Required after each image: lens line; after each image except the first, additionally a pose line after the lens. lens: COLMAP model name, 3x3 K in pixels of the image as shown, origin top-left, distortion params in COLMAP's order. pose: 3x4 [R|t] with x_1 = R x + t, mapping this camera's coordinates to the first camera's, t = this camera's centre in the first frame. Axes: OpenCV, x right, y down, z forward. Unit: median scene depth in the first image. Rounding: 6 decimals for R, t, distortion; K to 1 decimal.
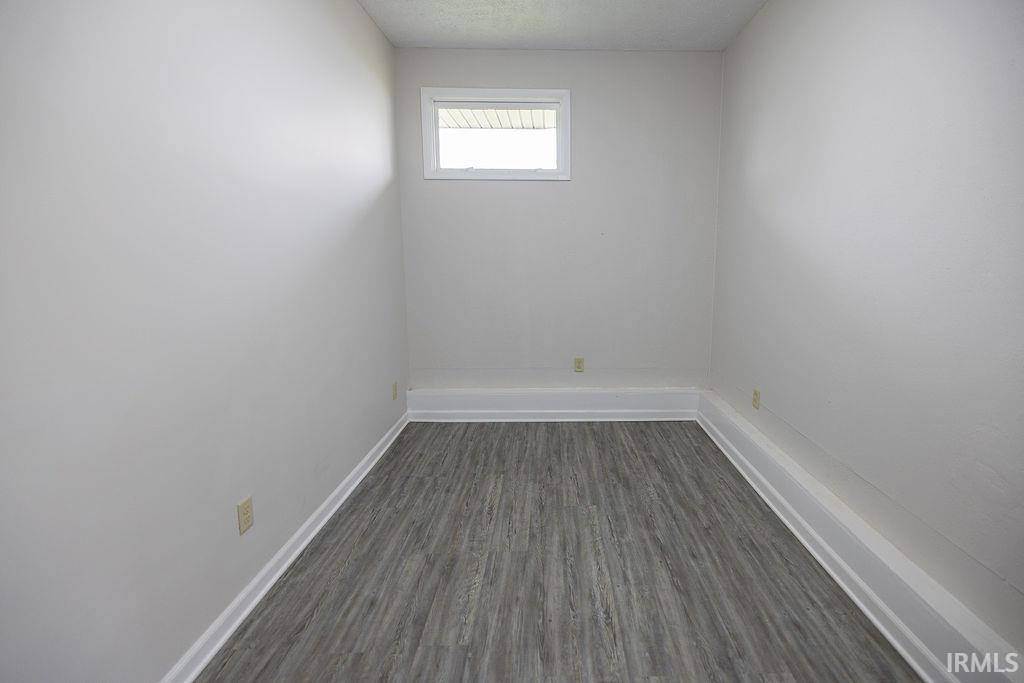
lens RADIAL K [[447.4, 0, 564.7], [0, 447.4, 317.0], [0, 0, 1]] dist [0.001712, 0.000360]
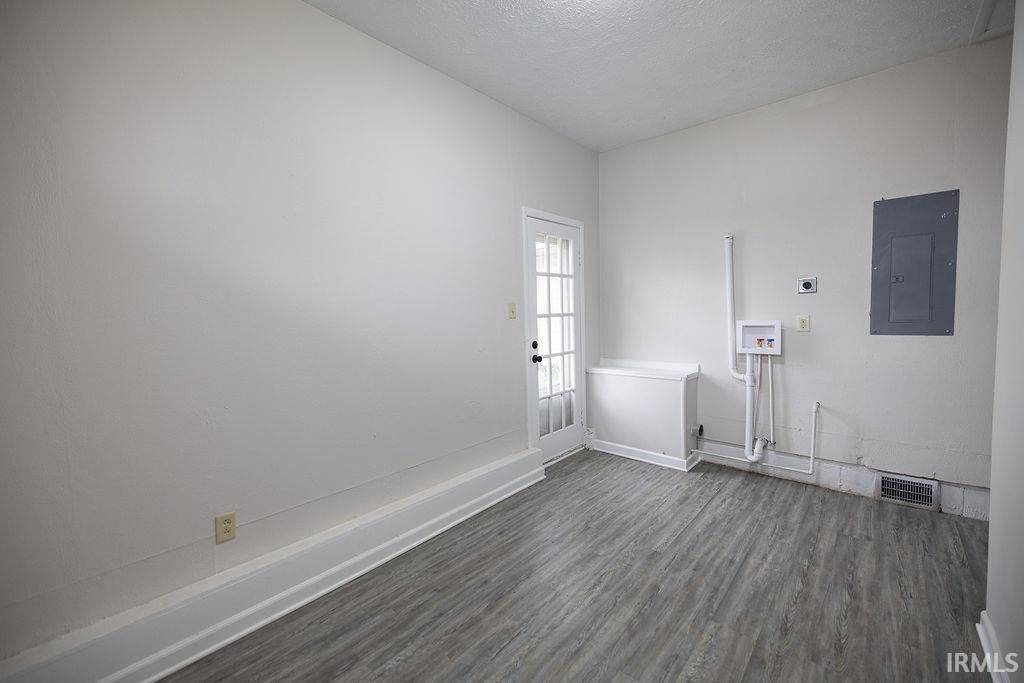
lens RADIAL K [[426.3, 0, 507.7], [0, 426.3, 337.0], [0, 0, 1]] dist [0.003077, 0.000262]
pose [[-0.726344, -0.033172, 0.686531, -0.410766], [0.113252, 0.979407, 0.167142, -0.207562], [-0.677937, 0.199154, -0.707629, 1.431999]]
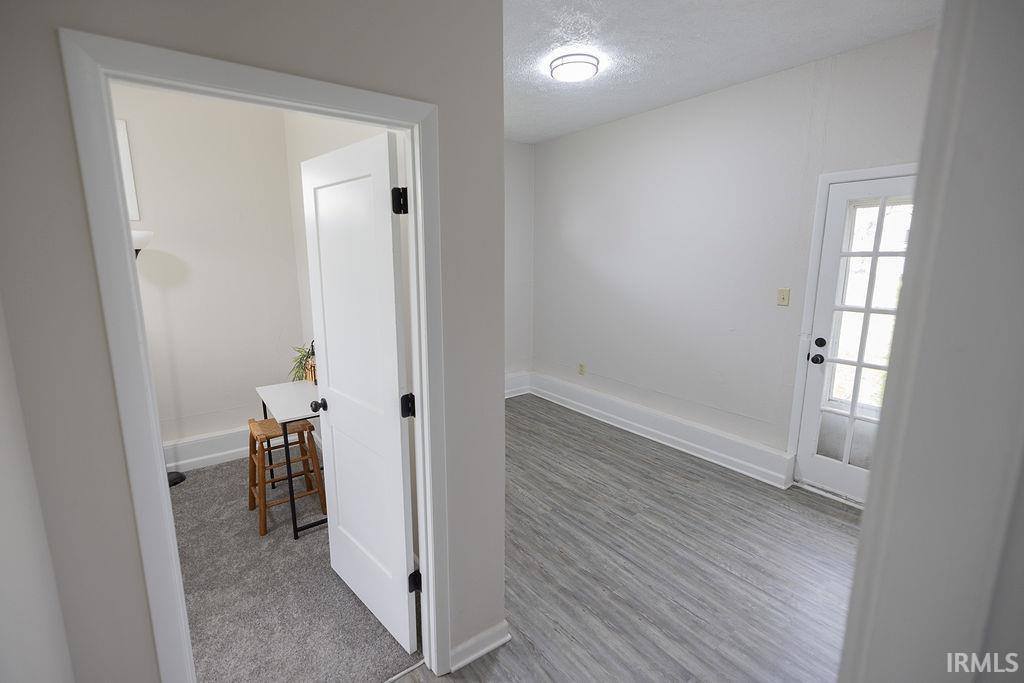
lens RADIAL K [[458.0, 0, 506.3], [0, 458.0, 338.0], [0, 0, 1]] dist [-0.000482, 0.000084]
pose [[0.827235, -0.113094, 0.550356, -0.950357], [0.088801, 0.993538, 0.070688, -0.102420], [-0.554794, -0.009603, 0.831933, -0.351062]]
